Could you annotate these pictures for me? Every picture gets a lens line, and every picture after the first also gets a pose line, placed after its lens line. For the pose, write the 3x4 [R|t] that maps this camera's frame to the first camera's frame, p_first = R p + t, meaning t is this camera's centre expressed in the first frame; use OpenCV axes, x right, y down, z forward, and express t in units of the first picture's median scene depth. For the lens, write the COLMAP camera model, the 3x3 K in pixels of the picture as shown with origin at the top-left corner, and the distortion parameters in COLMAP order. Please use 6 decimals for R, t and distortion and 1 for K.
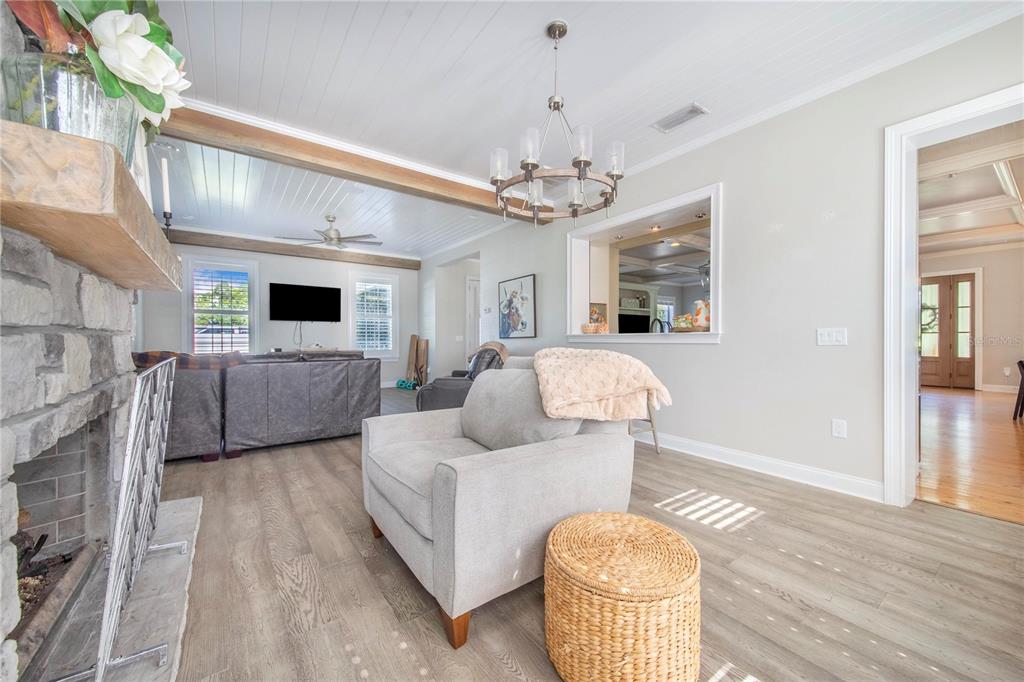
lens RADIAL K [[390.7, 0, 515.3], [0, 390.7, 336.2], [0, 0, 1]] dist [0.019946, -0.000278]
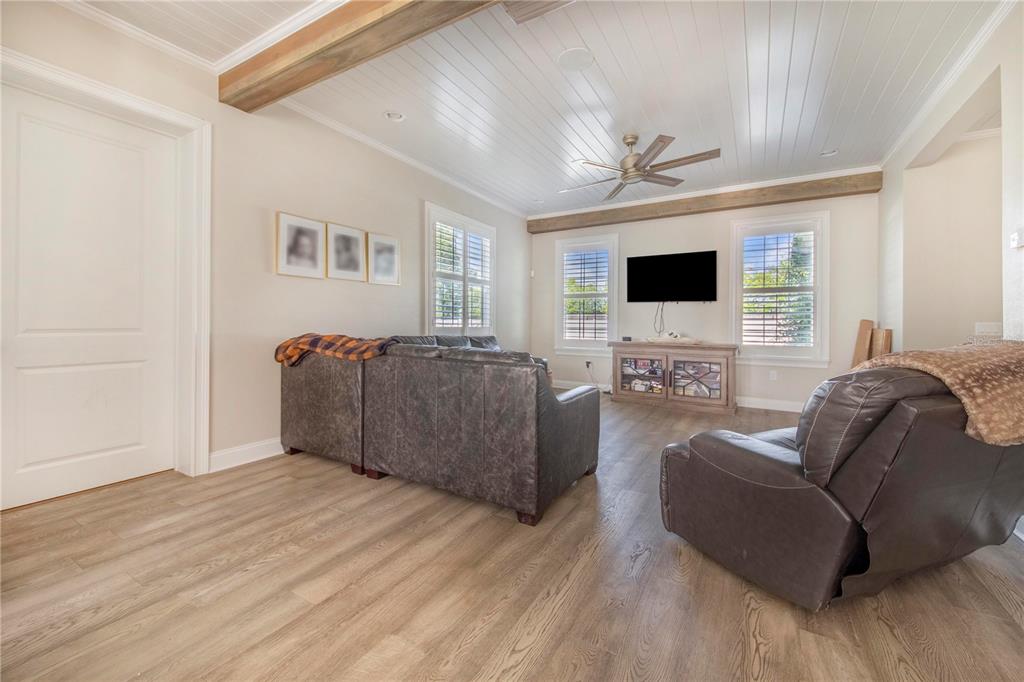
lens RADIAL K [[405.2, 0, 511.3], [0, 405.2, 322.4], [0, 0, 1]] dist [0.019048, -0.000172]
pose [[0.404840, -0.000078, -0.914388, 0.055404], [-0.003212, 0.999994, -0.001507, 0.002860], [0.914382, 0.003548, 0.404837, 0.442035]]
